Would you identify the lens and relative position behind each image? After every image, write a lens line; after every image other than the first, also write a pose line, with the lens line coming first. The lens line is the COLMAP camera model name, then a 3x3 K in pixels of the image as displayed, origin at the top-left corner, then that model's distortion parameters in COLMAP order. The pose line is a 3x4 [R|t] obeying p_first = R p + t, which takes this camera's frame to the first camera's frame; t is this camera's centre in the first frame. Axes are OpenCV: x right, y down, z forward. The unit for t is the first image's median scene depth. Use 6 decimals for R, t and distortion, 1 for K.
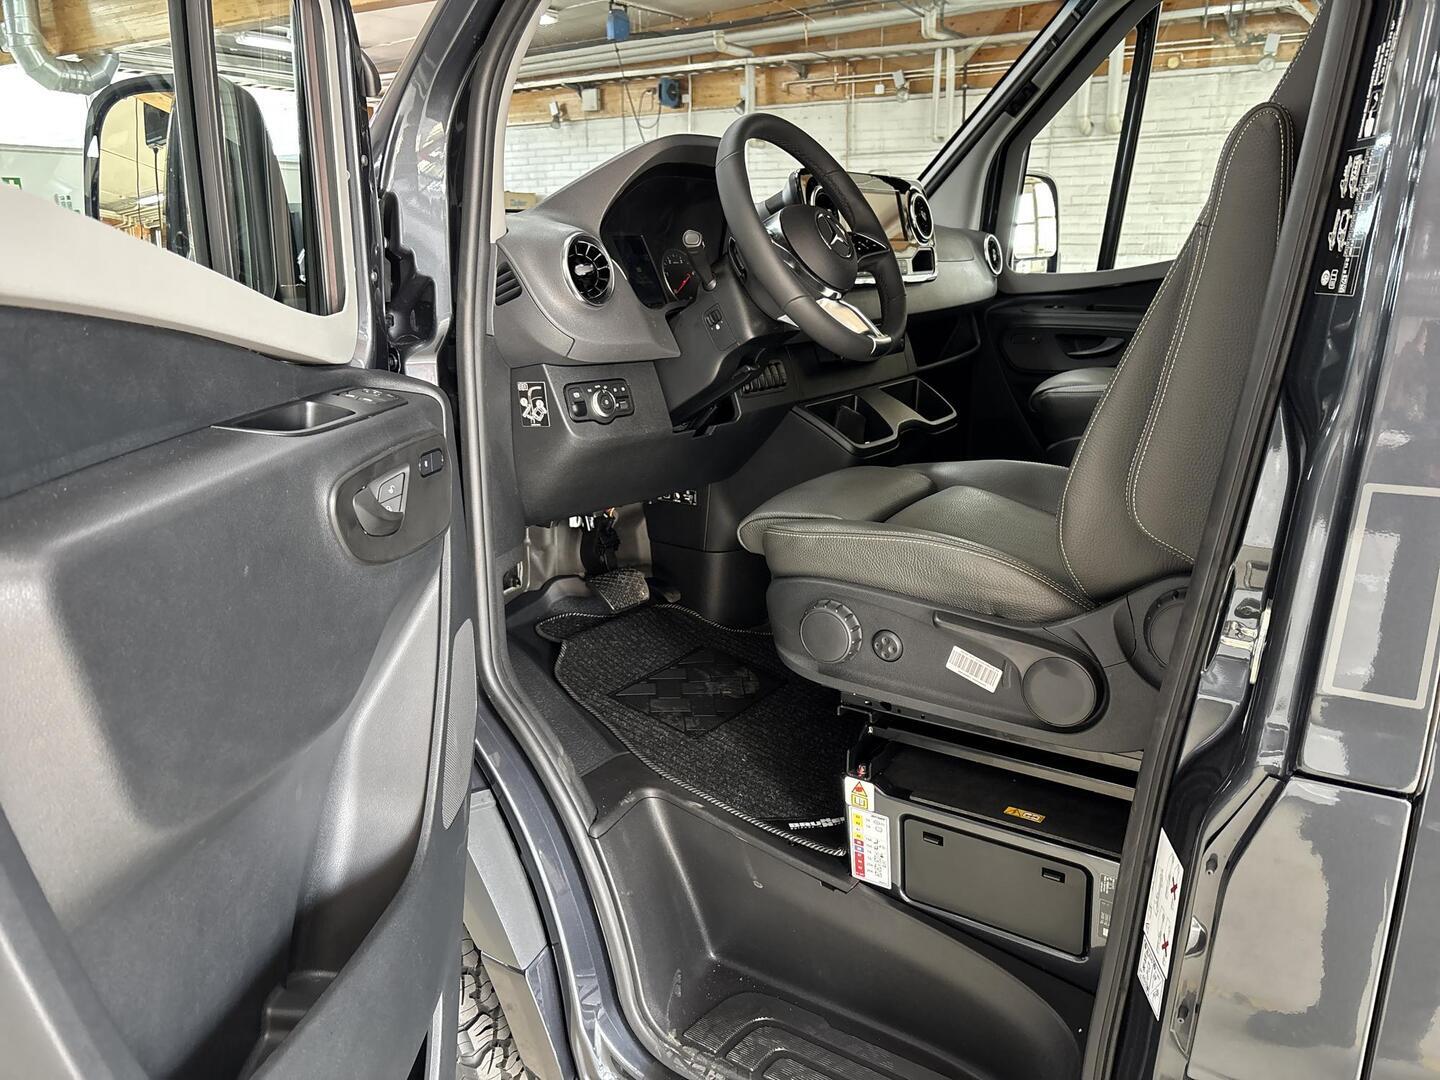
lens RADIAL K [[1085.2, 0, 720.0], [0, 1085.2, 540.0], [0, 0, 1]] dist [0.008050, -0.004471]
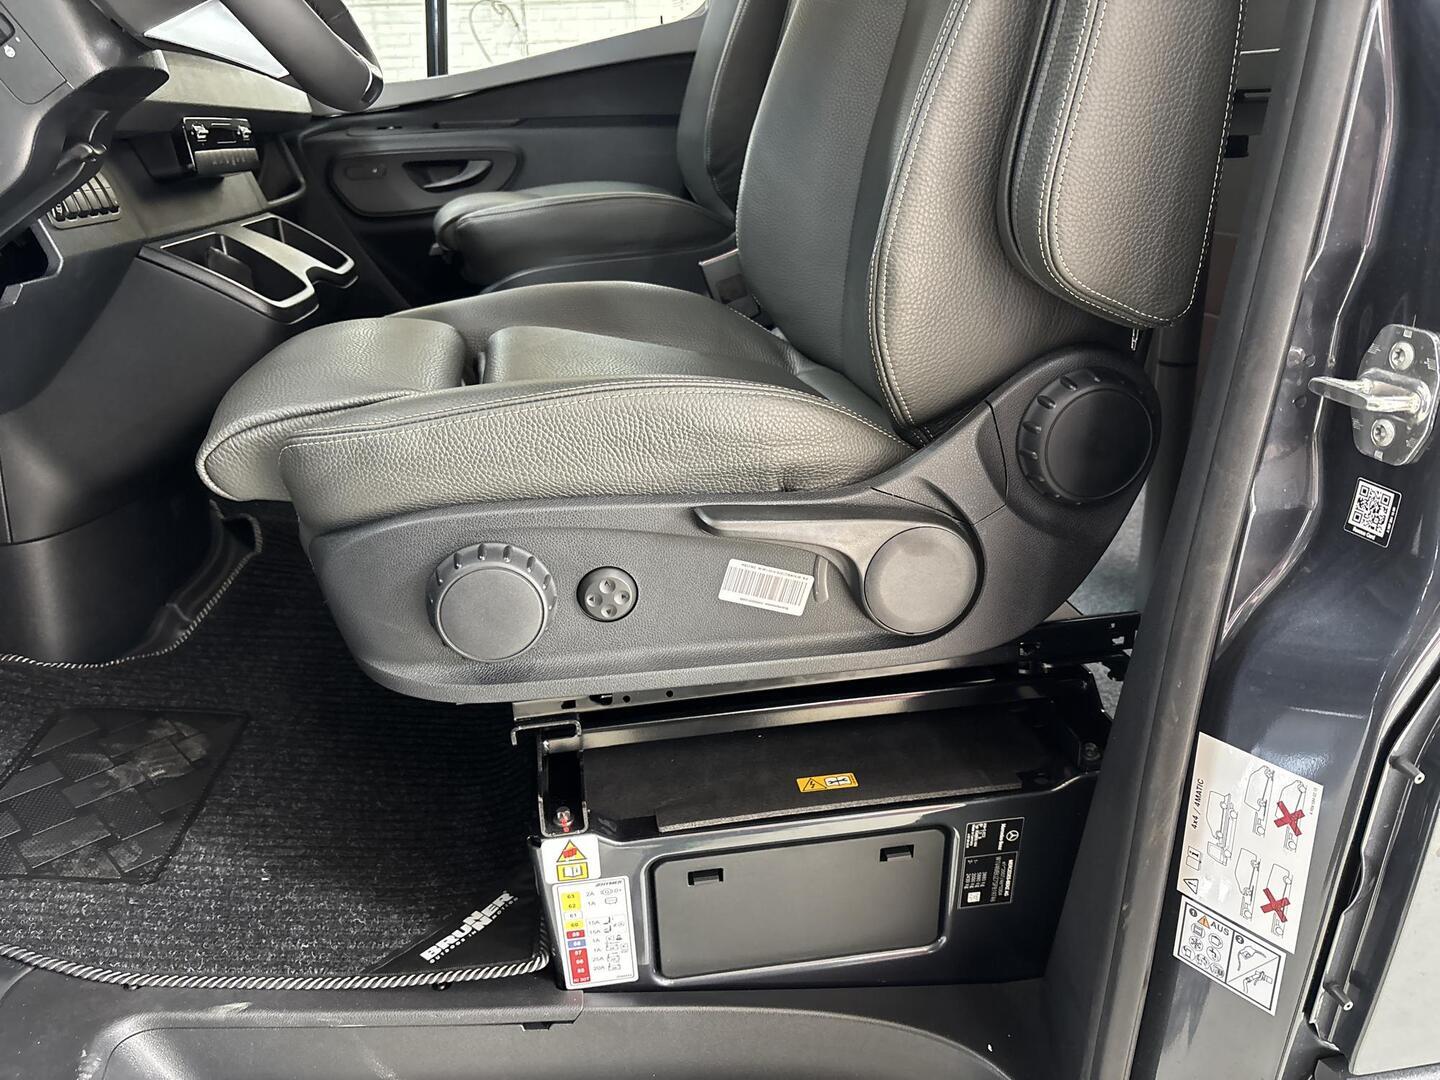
lens RADIAL K [[1085.2, 0, 720.0], [0, 1085.2, 540.0], [0, 0, 1]] dist [0.008050, -0.004471]
pose [[0.743532, -0.257870, 0.616980, -0.121193], [0.210677, 0.966001, 0.149855, 0.000675], [-0.634646, 0.018562, 0.772580, 0.488491]]
